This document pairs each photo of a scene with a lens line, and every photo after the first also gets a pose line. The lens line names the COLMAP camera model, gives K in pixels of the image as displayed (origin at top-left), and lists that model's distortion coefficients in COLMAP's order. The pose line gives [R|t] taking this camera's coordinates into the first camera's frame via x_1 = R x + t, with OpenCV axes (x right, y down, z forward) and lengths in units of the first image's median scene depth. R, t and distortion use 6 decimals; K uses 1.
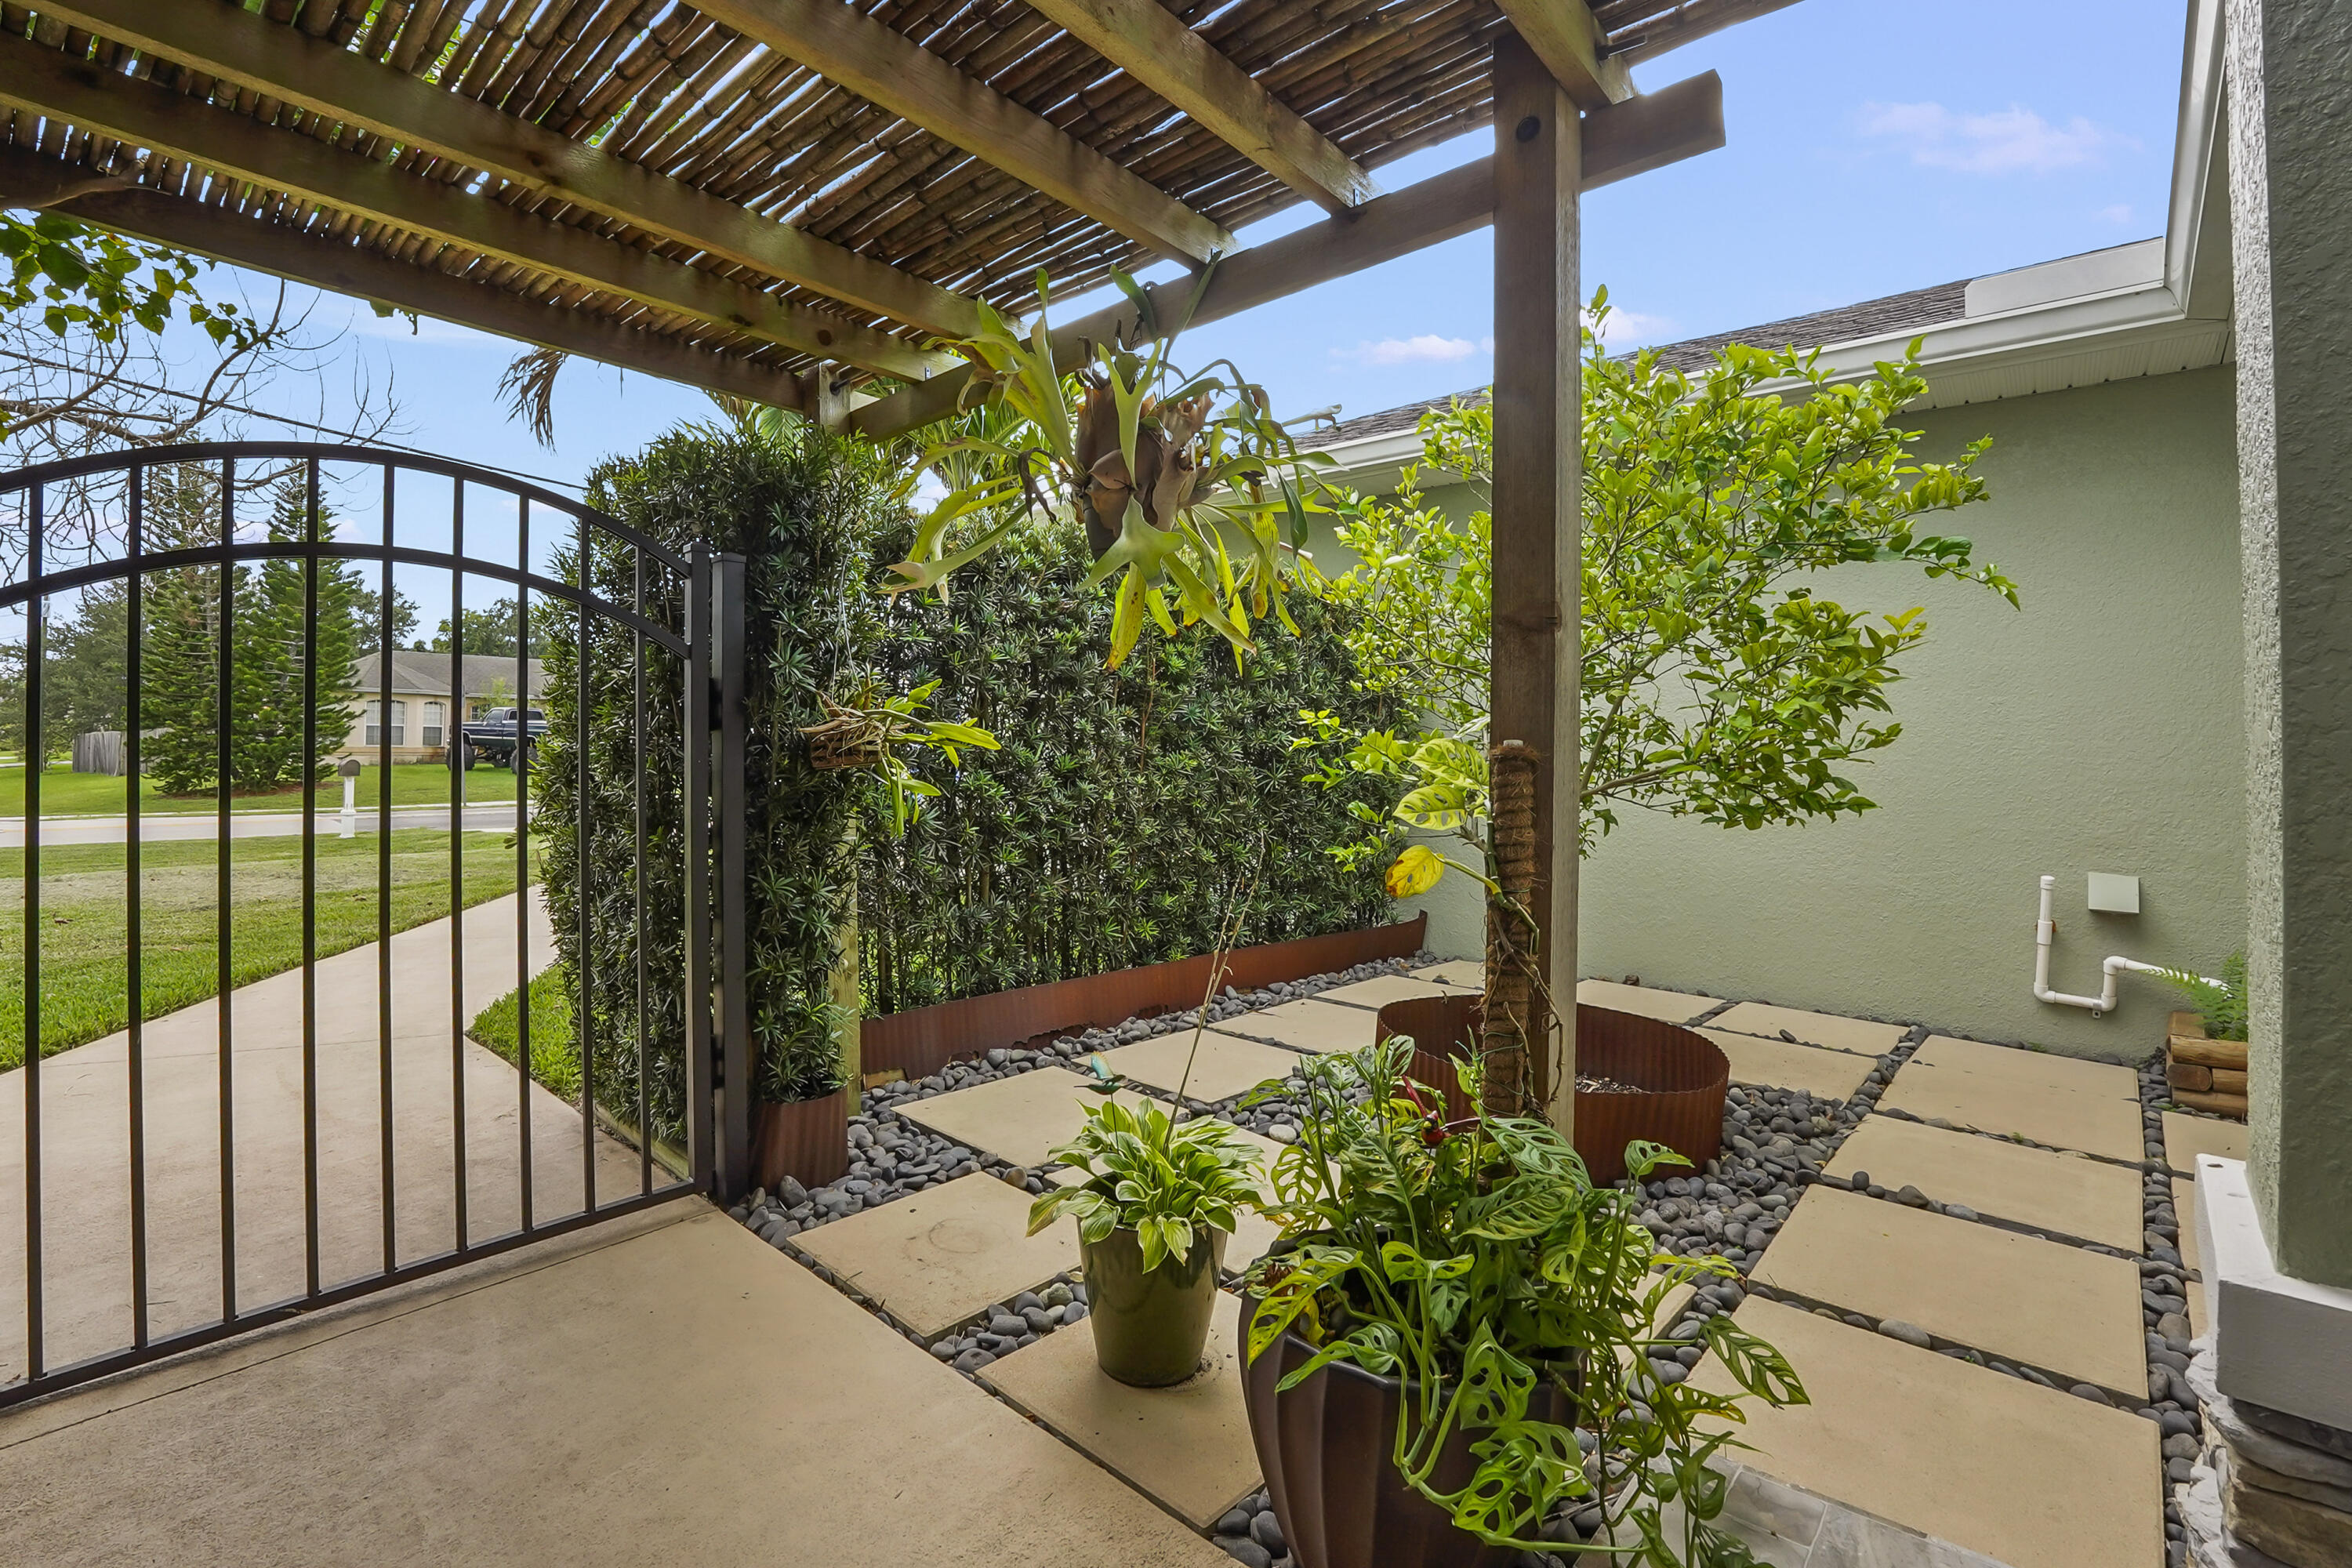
lens RADIAL K [[1044.1, 0, 1181.1], [0, 1044.1, 767.2], [0, 0, 1]] dist [0.000128, -0.000212]
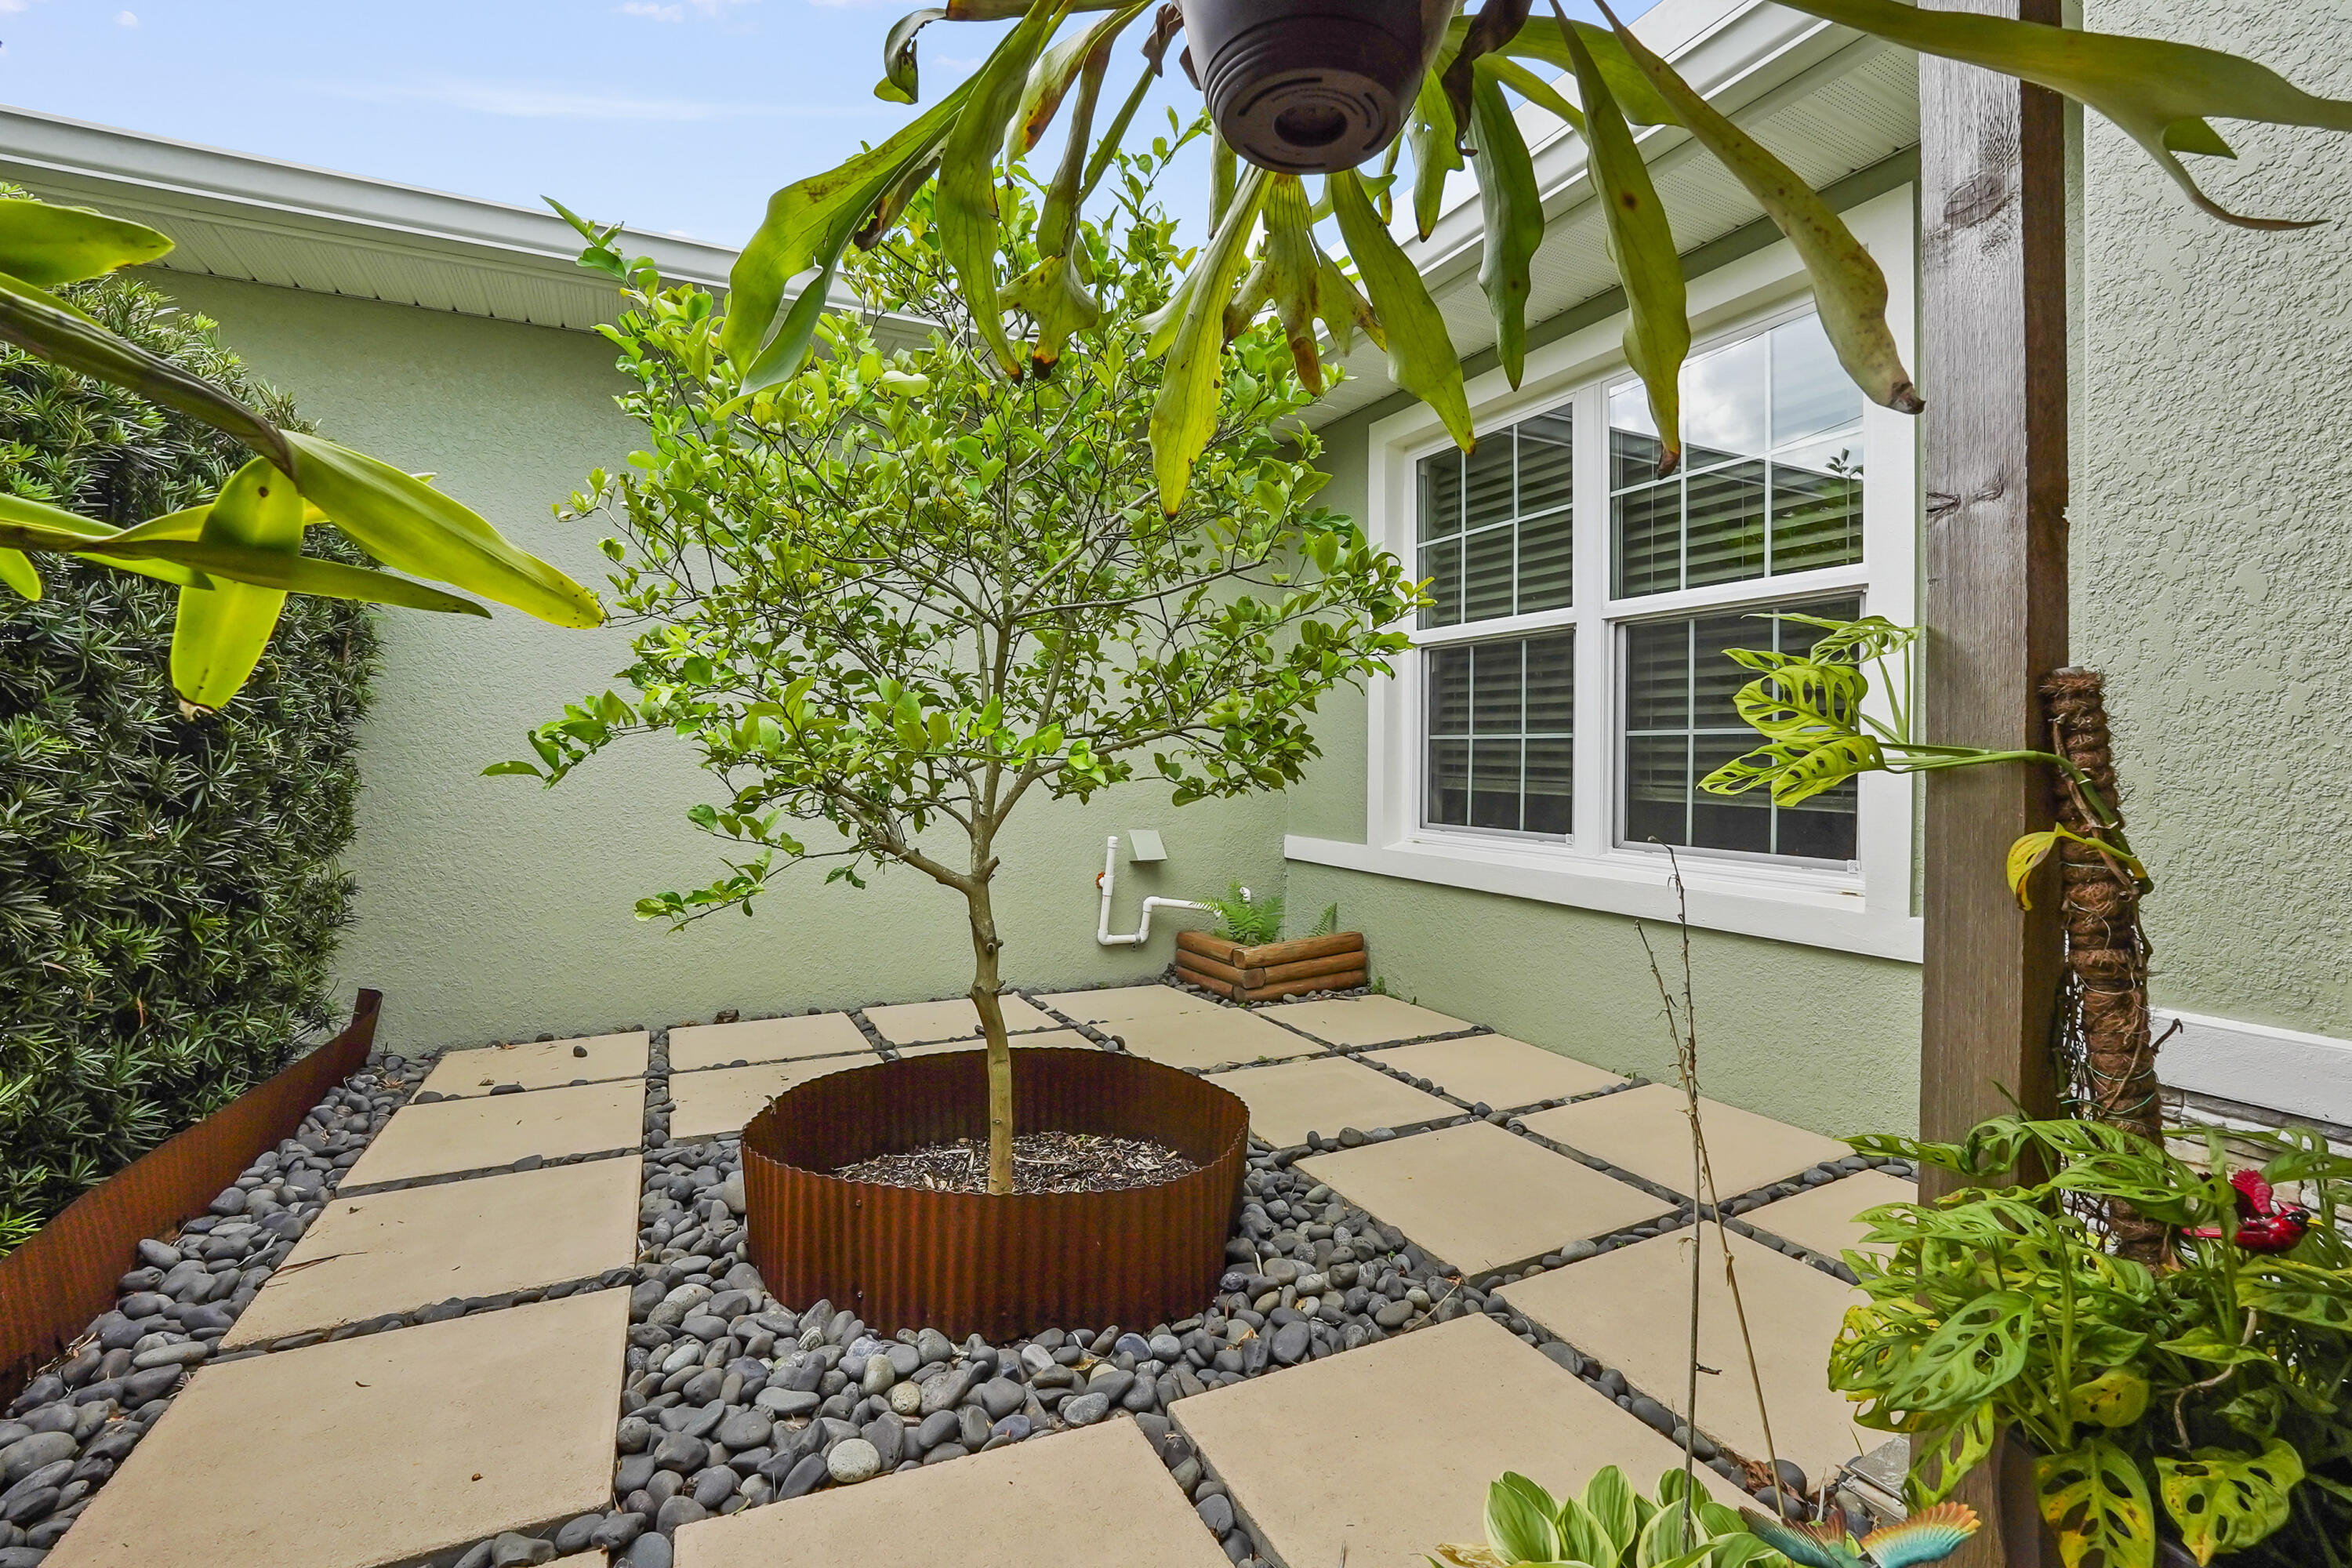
lens RADIAL K [[1044.1, 0, 1179.9], [0, 1044.1, 772.1], [0, 0, 1]] dist [0.000128, -0.000212]
pose [[0.370116, -0.029487, 0.928517, -0.233217], [0.012568, 0.999564, 0.026733, 0.000311], [-0.928901, 0.001775, 0.370325, 0.499937]]
